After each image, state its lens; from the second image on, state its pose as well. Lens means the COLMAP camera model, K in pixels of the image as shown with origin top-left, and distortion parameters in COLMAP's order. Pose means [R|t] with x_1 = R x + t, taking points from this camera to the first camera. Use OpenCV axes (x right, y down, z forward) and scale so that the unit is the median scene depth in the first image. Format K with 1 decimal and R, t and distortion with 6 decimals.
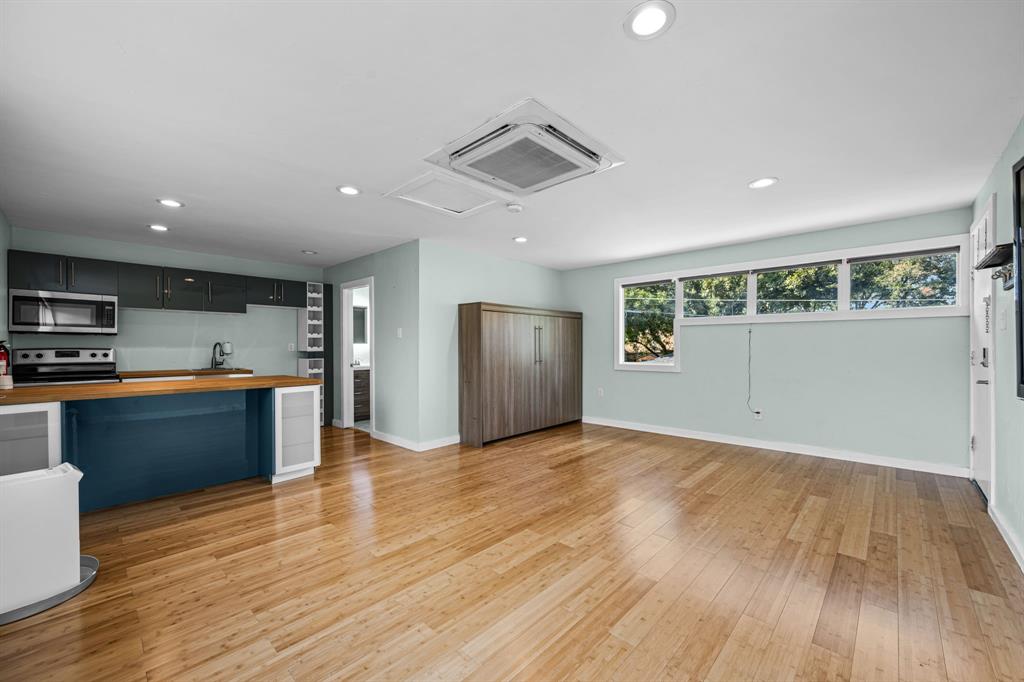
lens RADIAL K [[410.9, 0, 511.5], [0, 410.9, 347.2], [0, 0, 1]] dist [-0.011784, -0.000153]
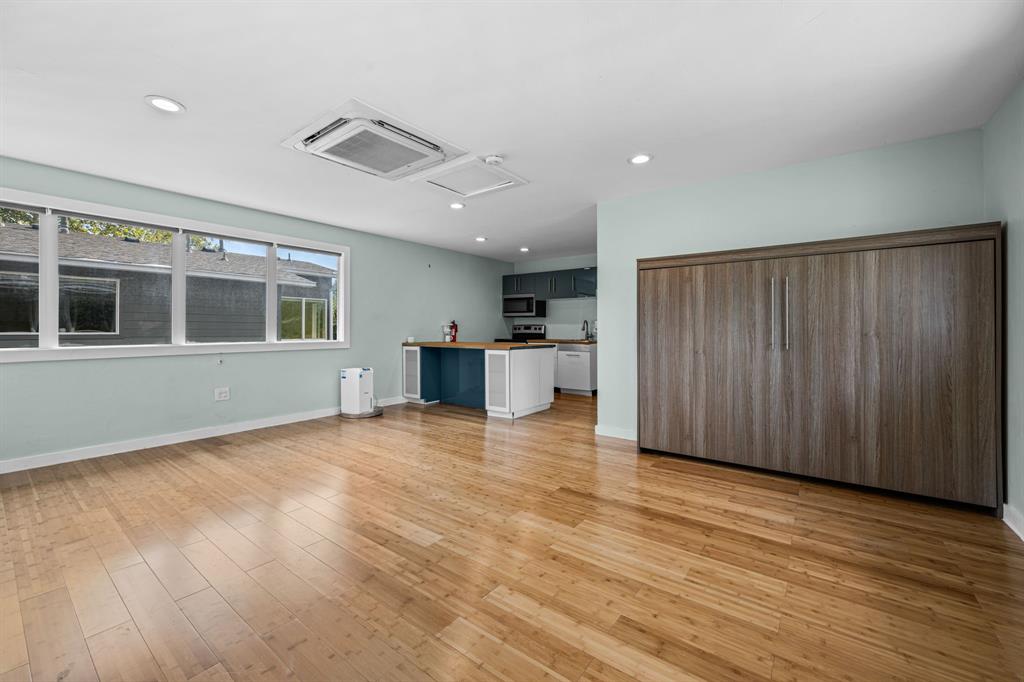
lens RADIAL K [[410.9, 0, 514.0], [0, 410.9, 332.0], [0, 0, 1]] dist [-0.011784, -0.000153]
pose [[0.099003, 0.009056, -0.995046, 0.700761], [0.000692, 0.999958, 0.009170, 0.017227], [0.995087, -0.001596, 0.098993, 0.753962]]
